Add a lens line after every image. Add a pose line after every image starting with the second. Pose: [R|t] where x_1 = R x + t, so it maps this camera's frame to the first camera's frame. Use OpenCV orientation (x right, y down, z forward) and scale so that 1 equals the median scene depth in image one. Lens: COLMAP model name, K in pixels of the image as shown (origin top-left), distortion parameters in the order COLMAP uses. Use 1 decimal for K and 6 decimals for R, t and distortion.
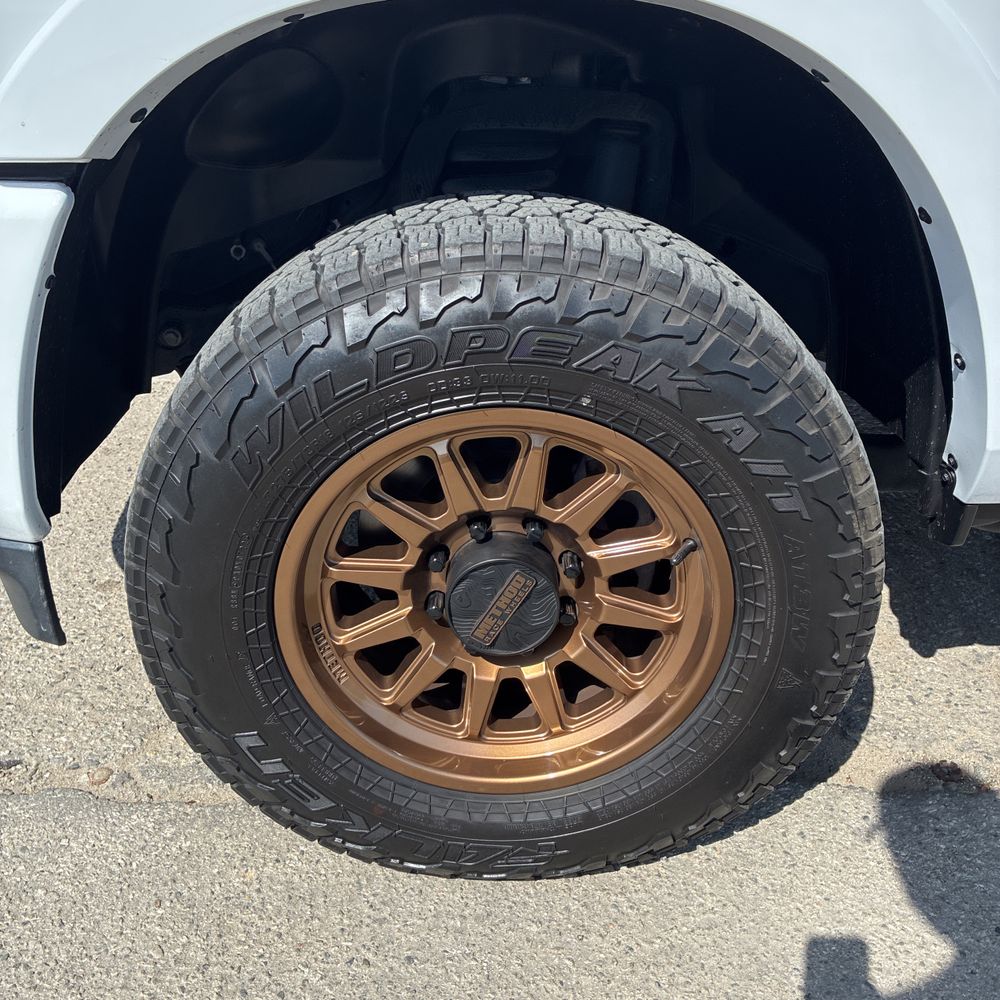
lens RADIAL K [[1011.5, 0, 496.6], [0, 1011.5, 500.2], [0, 0, 1]] dist [0.022842, 0.000000]
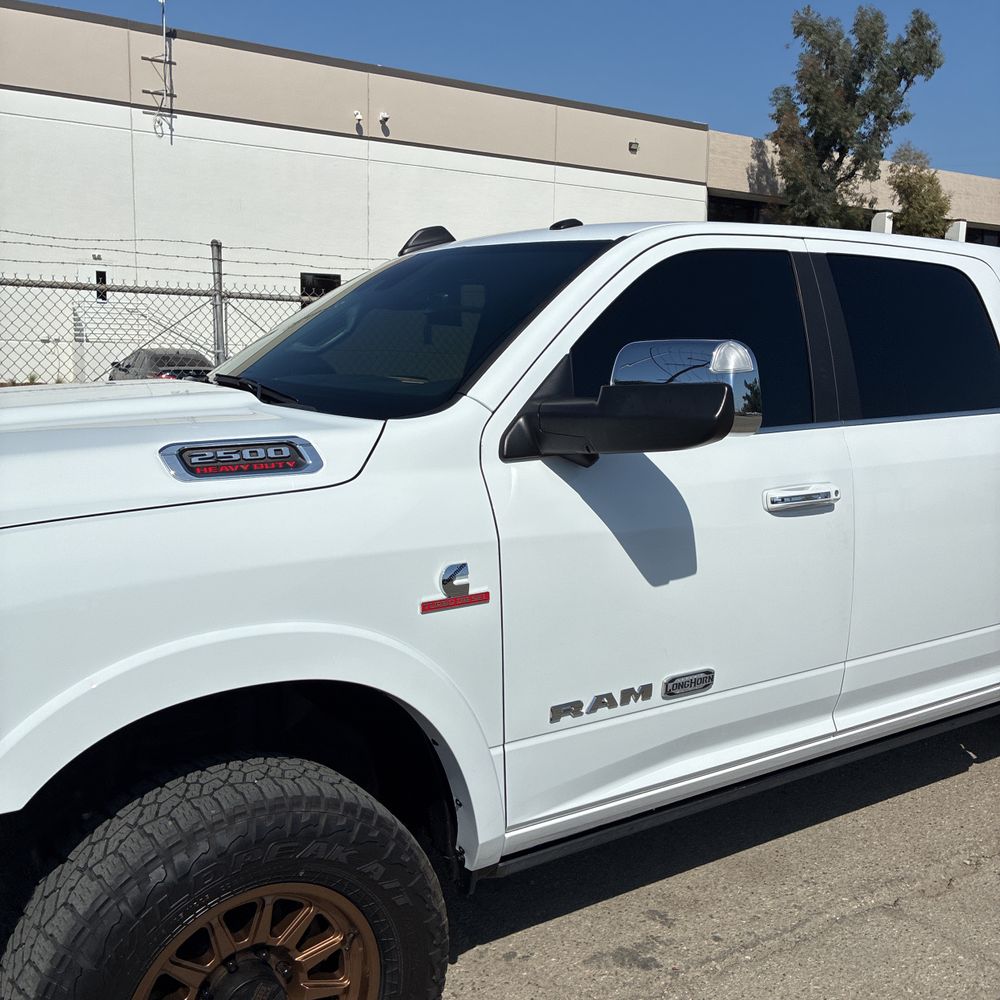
lens RADIAL K [[1011.5, 0, 495.4], [0, 1011.5, 489.9], [0, 0, 1]] dist [0.022842, 0.000000]
pose [[0.834980, -0.048223, 0.548164, -0.584650], [0.223442, 0.940046, -0.257656, -0.191983], [-0.502875, 0.337620, 0.795695, -0.892655]]
